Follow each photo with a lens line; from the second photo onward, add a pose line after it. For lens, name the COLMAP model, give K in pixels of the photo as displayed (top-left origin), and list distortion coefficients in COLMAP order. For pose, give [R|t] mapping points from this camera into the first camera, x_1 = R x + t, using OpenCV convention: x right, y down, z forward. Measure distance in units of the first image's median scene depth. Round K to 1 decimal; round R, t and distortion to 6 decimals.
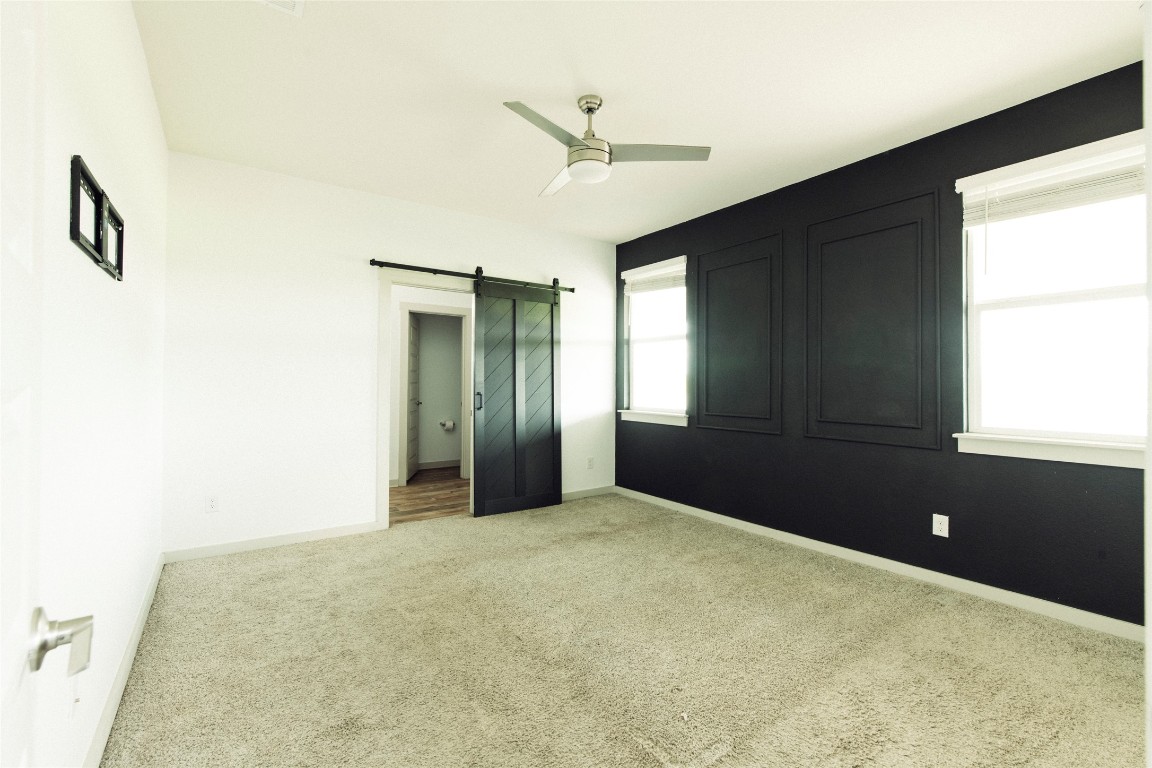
lens RADIAL K [[499.1, 0, 575.6], [0, 499.1, 383.4], [0, 0, 1]] dist [0.004270, -0.001126]
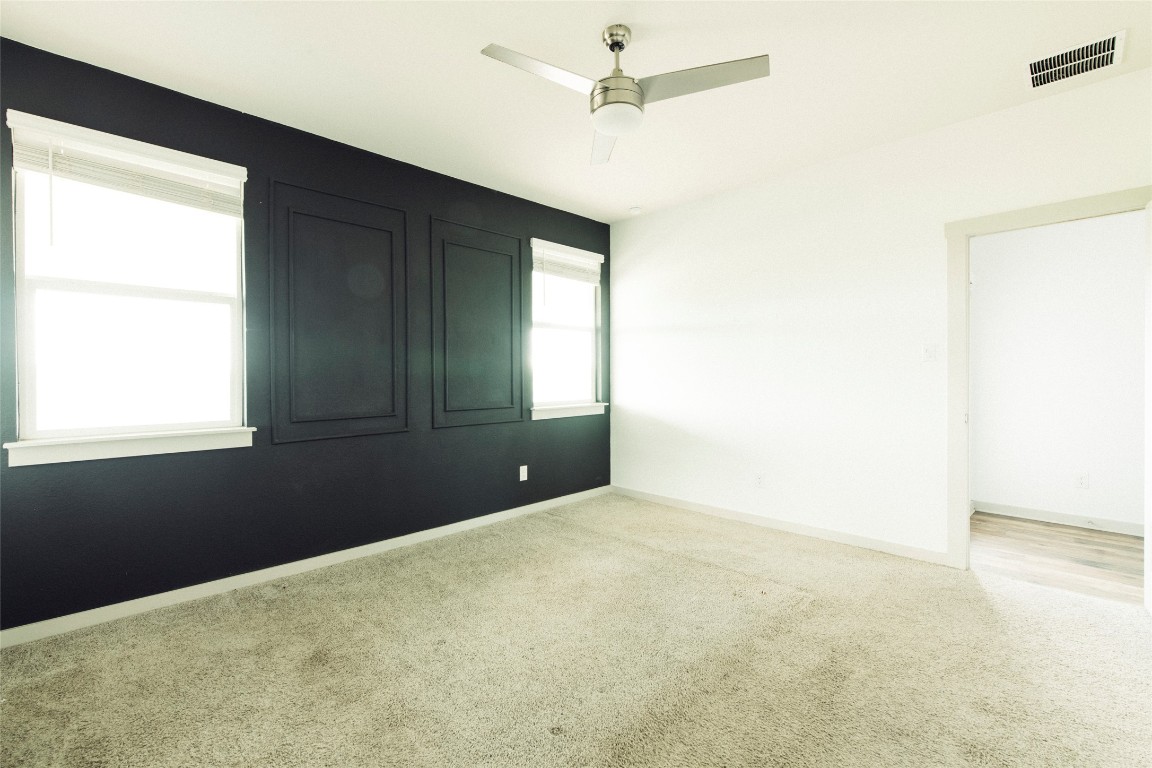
lens RADIAL K [[499.1, 0, 576.0], [0, 499.1, 377.2], [0, 0, 1]] dist [0.004270, -0.001126]
pose [[-0.166299, -0.003725, 0.986068, -0.501184], [0.009040, 0.999945, 0.005302, 0.001707], [-0.986034, 0.009796, -0.166256, 0.770851]]
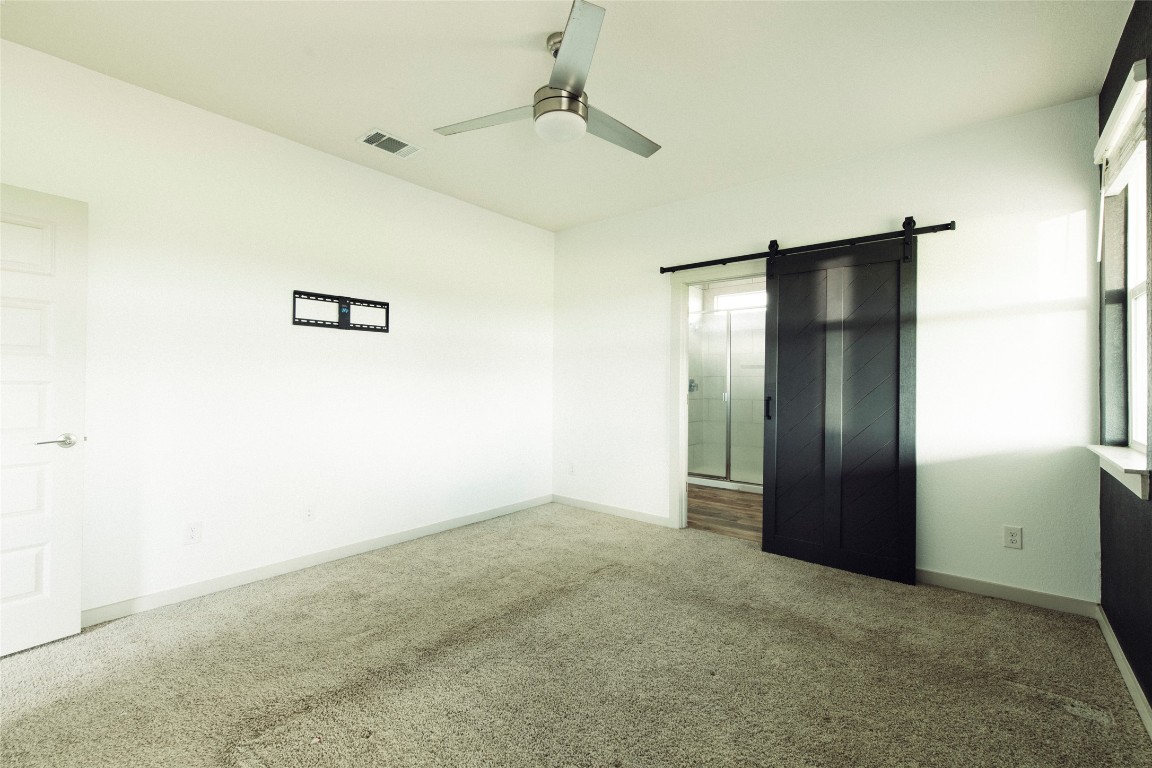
lens RADIAL K [[499.1, 0, 575.8], [0, 499.1, 380.2], [0, 0, 1]] dist [0.004270, -0.001126]
pose [[0.261902, -0.007468, -0.965066, 0.532499], [-0.007655, 0.999923, -0.009815, 0.001674], [0.965064, 0.009958, 0.261824, 0.520352]]
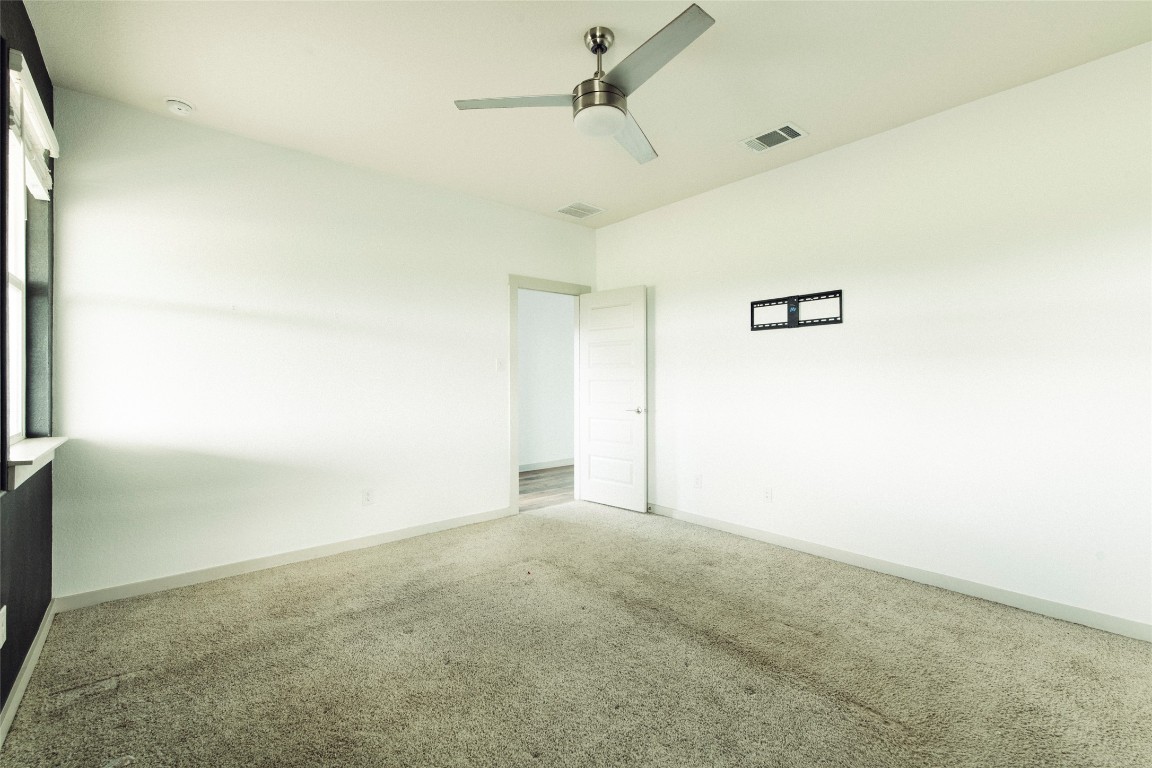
lens RADIAL K [[499.1, 0, 571.6], [0, 499.1, 381.7], [0, 0, 1]] dist [0.004270, -0.001126]
pose [[-0.995232, 0.001303, -0.097527, 0.100552], [0.000370, 0.999954, 0.009586, -0.004071], [0.097535, 0.009504, -0.995187, 1.165554]]
